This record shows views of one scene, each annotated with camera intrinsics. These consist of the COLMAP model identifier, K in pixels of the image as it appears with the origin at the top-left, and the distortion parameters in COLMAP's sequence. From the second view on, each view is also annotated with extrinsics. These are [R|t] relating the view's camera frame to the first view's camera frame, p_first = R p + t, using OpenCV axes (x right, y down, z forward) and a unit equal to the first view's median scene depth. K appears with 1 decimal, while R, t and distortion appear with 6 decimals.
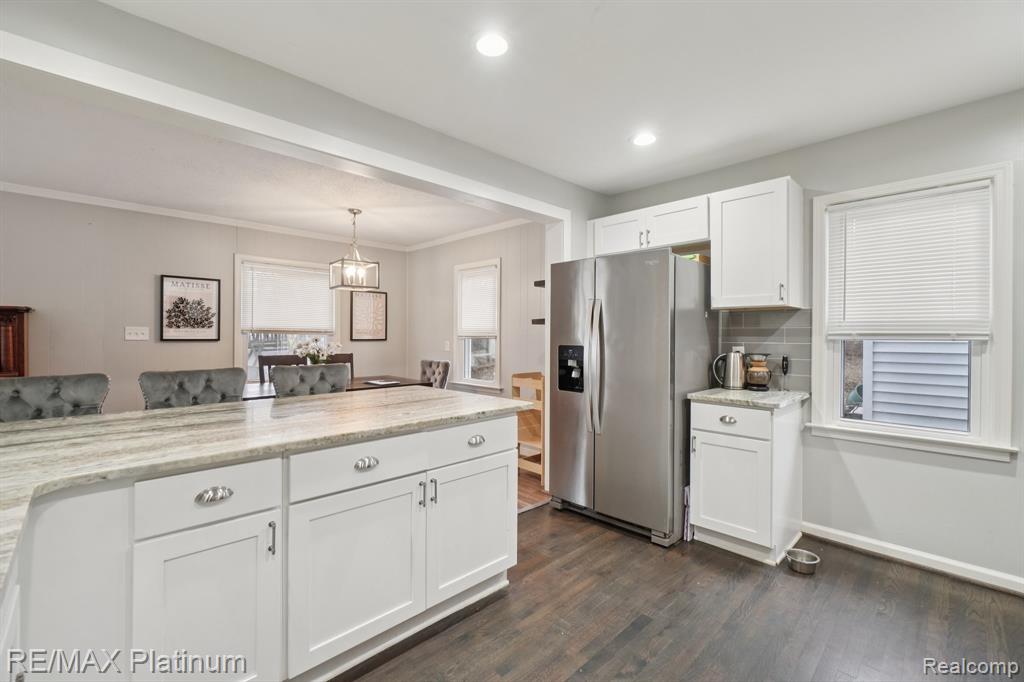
lens RADIAL K [[442.2, 0, 515.9], [0, 442.2, 337.0], [0, 0, 1]] dist [-0.009969, 0.000377]
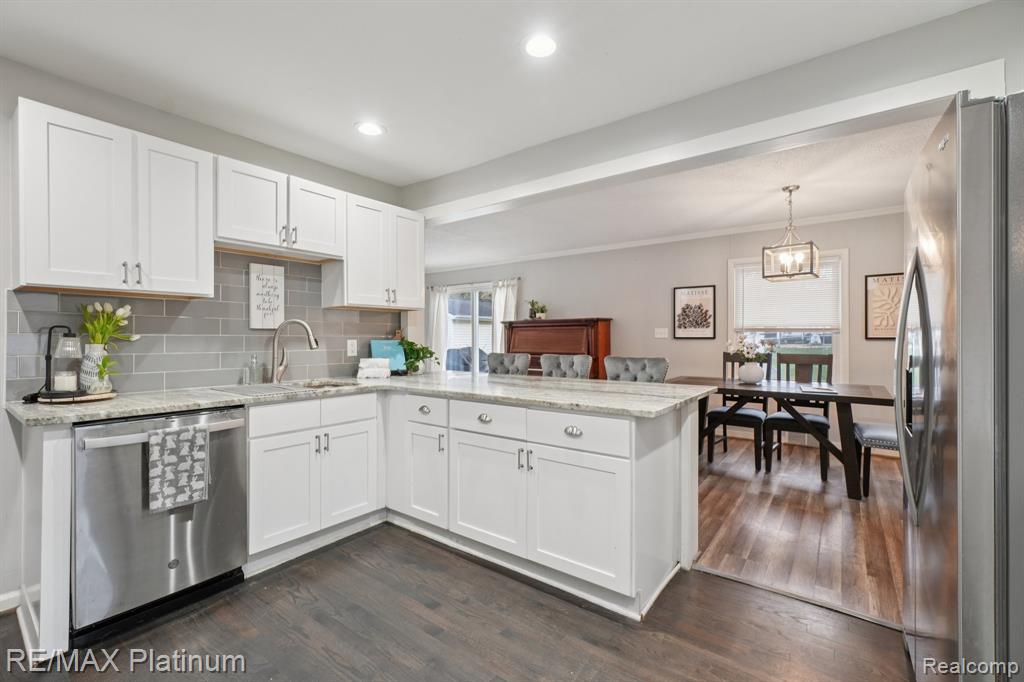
lens RADIAL K [[442.2, 0, 512.1], [0, 442.2, 340.1], [0, 0, 1]] dist [-0.009969, 0.000377]
pose [[0.142019, 0.002253, -0.989861, 0.965947], [-0.002927, 0.999994, 0.001856, 0.029285], [0.989860, 0.002634, 0.142024, 0.792309]]
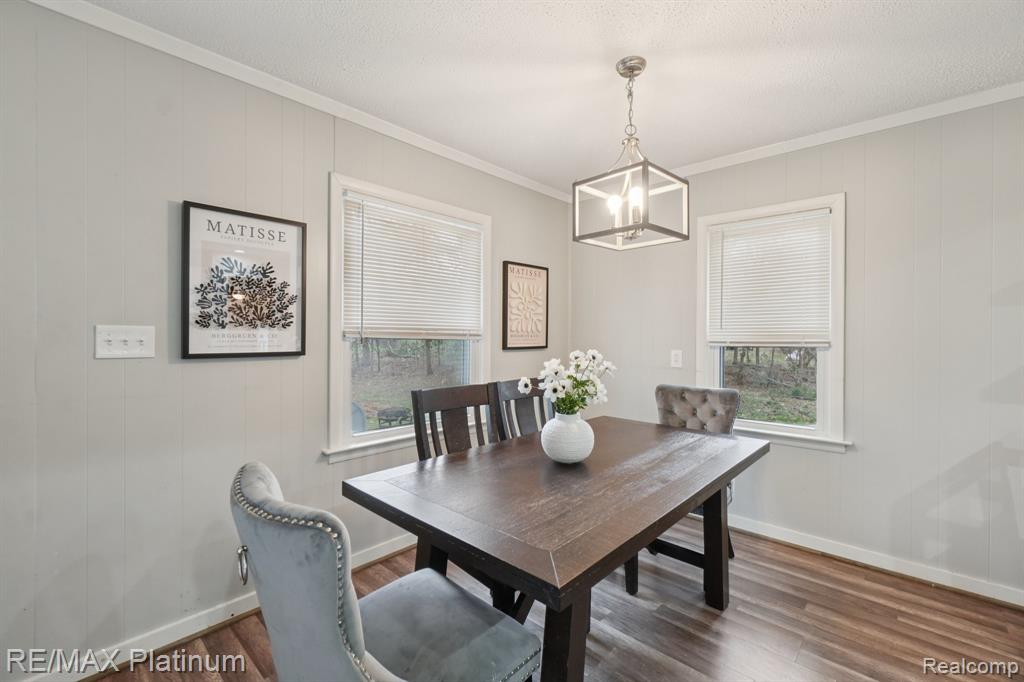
lens RADIAL K [[442.2, 0, 510.1], [0, 442.2, 337.3], [0, 0, 1]] dist [-0.009969, 0.000377]
pose [[0.999100, -0.000254, 0.042414, -1.189994], [0.000124, 0.999995, 0.003088, -0.029508], [-0.042415, -0.003080, 0.999095, 1.310651]]
